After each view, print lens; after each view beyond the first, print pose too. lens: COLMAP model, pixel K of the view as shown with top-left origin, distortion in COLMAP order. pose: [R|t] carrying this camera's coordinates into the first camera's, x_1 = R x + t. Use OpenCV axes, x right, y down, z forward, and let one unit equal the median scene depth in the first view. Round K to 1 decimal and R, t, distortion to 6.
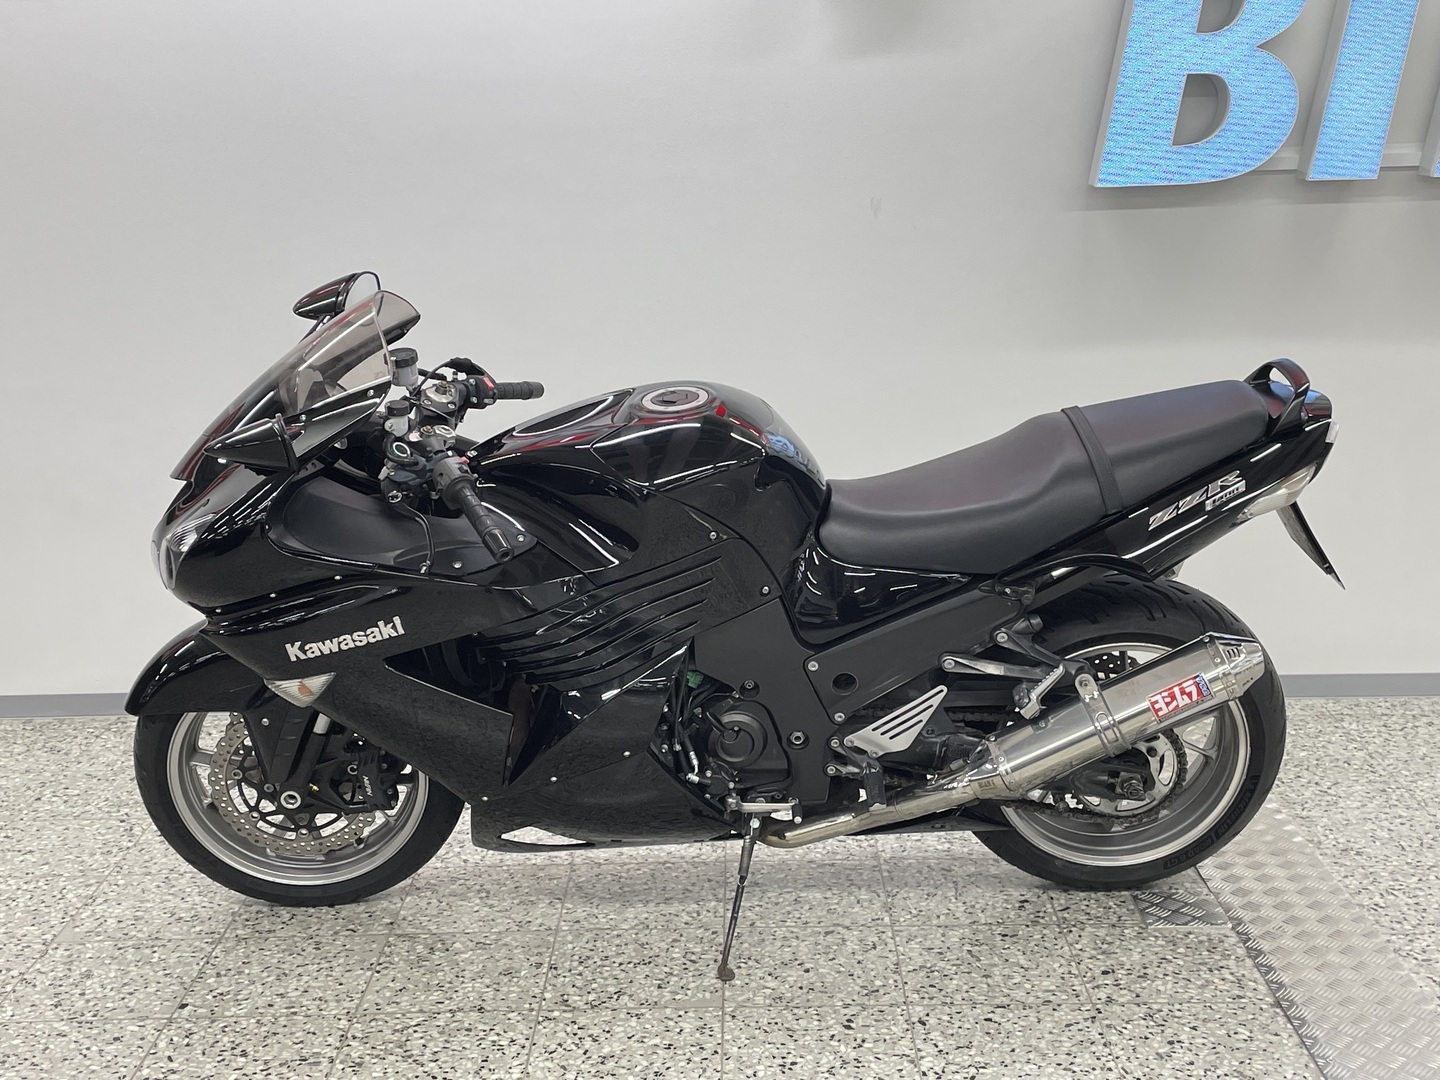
lens RADIAL K [[1866.4, 0, 721.5], [0, 1866.4, 516.6], [0, 0, 1]] dist [0.062842, 0.000000]
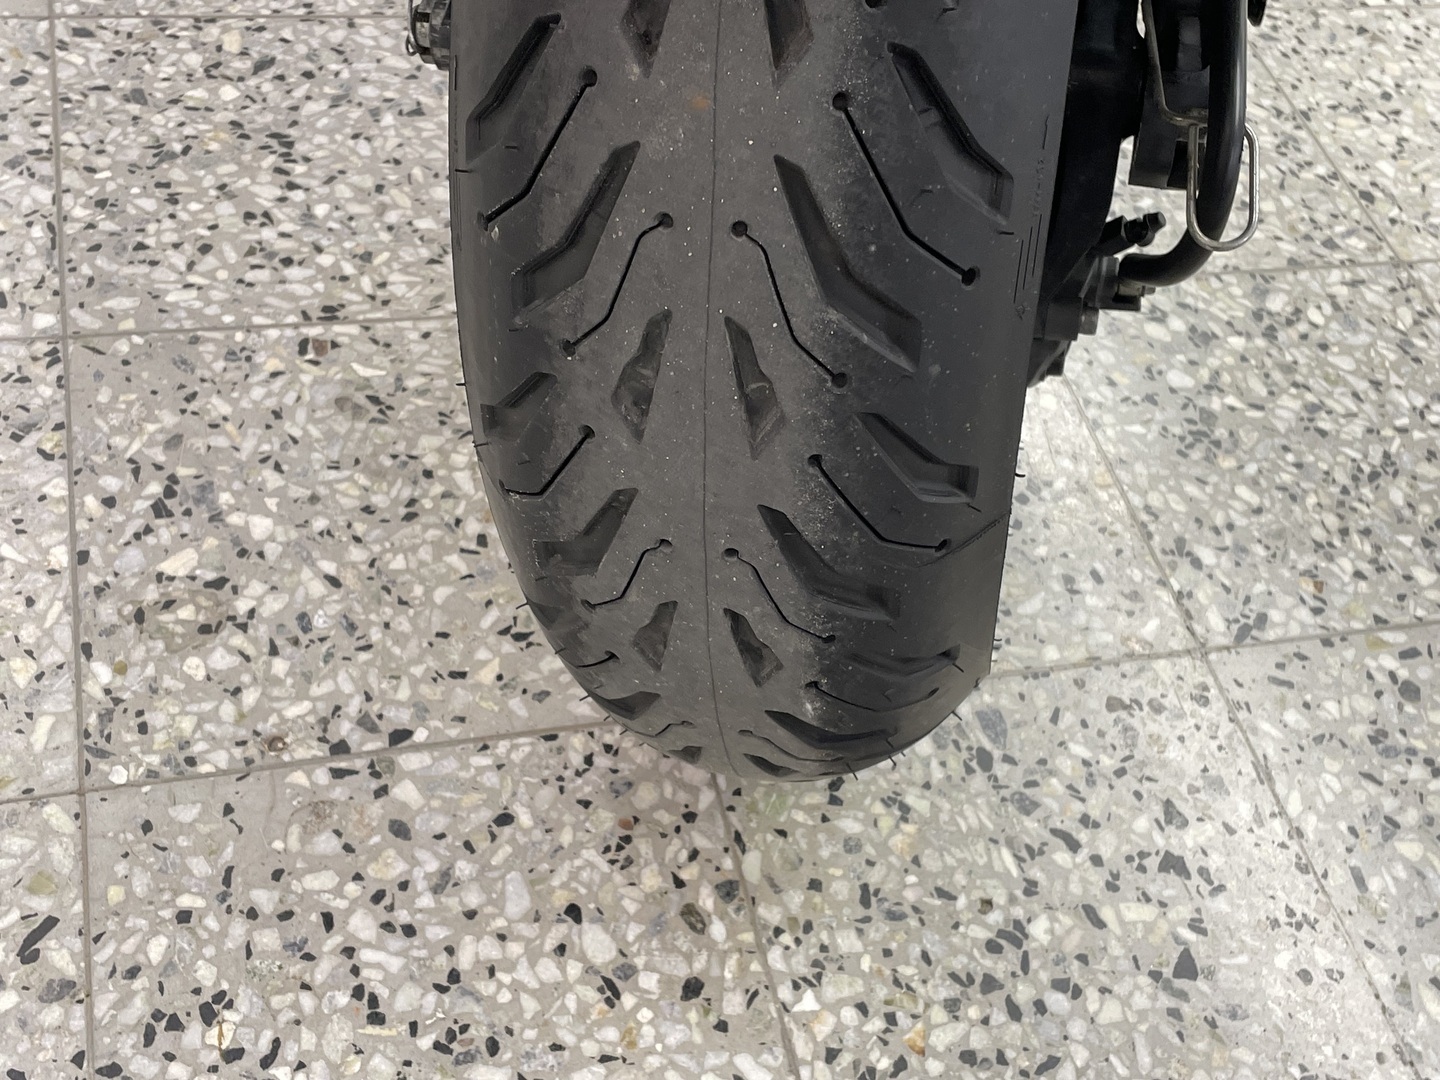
lens RADIAL K [[1730.4, 0, 716.1], [0, 1730.4, 500.4], [0, 0, 1]] dist [0.062336, 0.000000]
pose [[-0.256648, -0.754002, 0.604659, -0.334976], [0.043859, 0.615884, 0.786615, 0.009654], [-0.965509, 0.228403, -0.124995, 0.988670]]
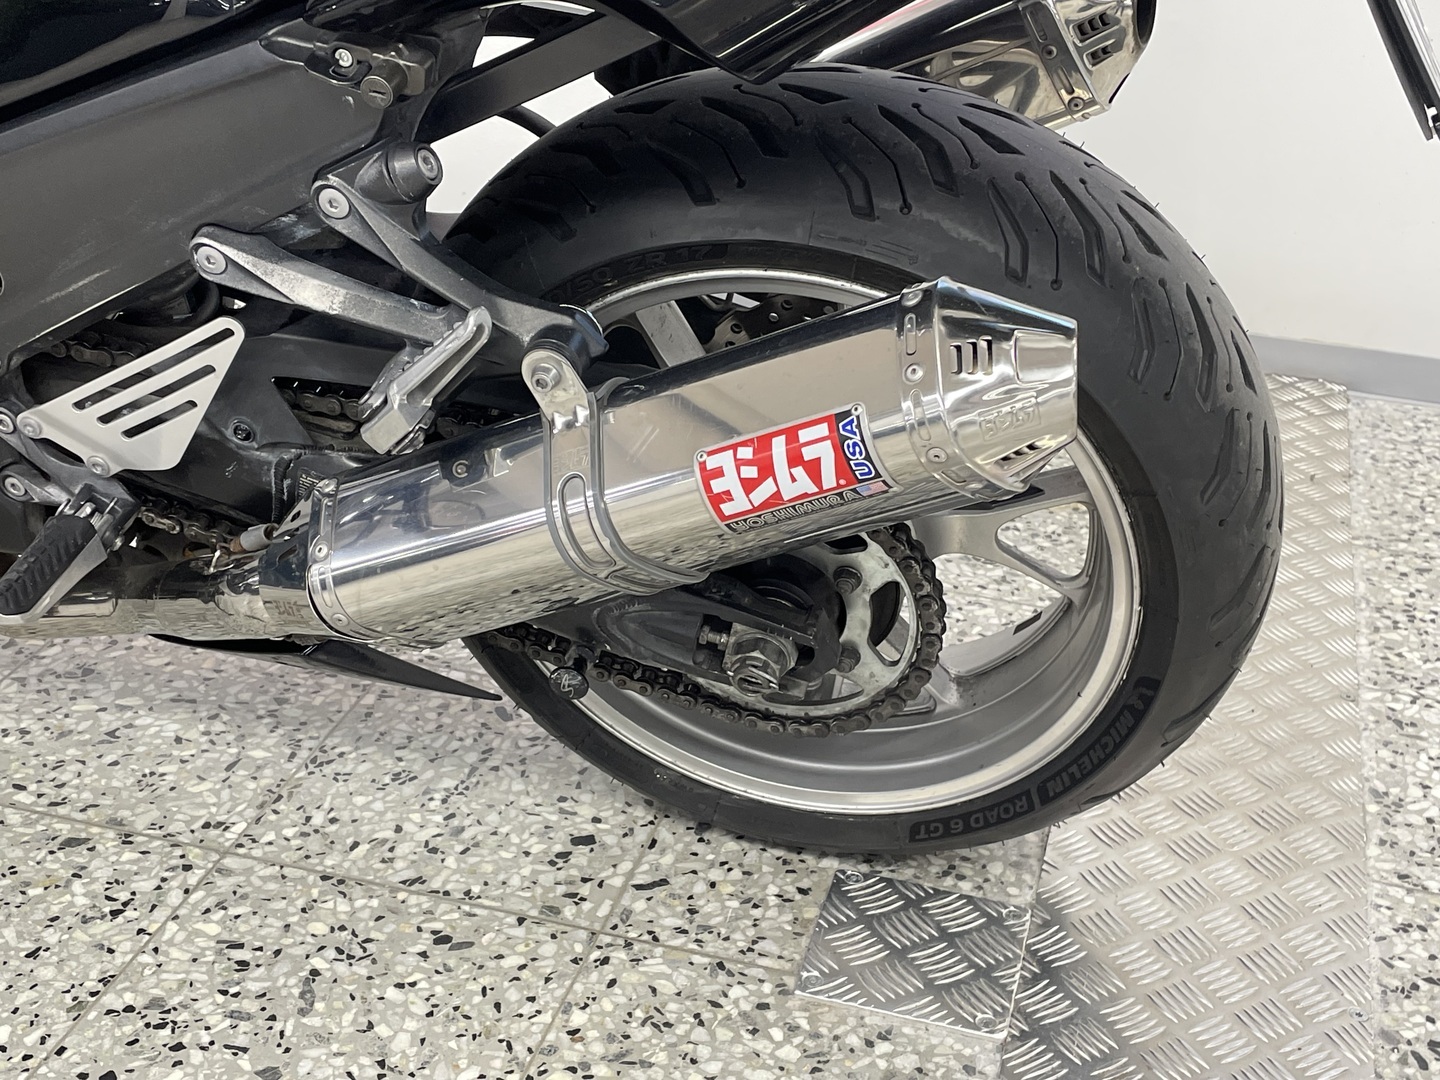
lens RADIAL K [[1866.4, 0, 734.6], [0, 1866.4, 529.3], [0, 0, 1]] dist [0.062842, 0.000000]
pose [[0.964712, 0.171647, -0.199669, 0.289271], [-0.115539, 0.957364, 0.264772, 0.023353], [0.236603, -0.232359, 0.943413, 0.676286]]
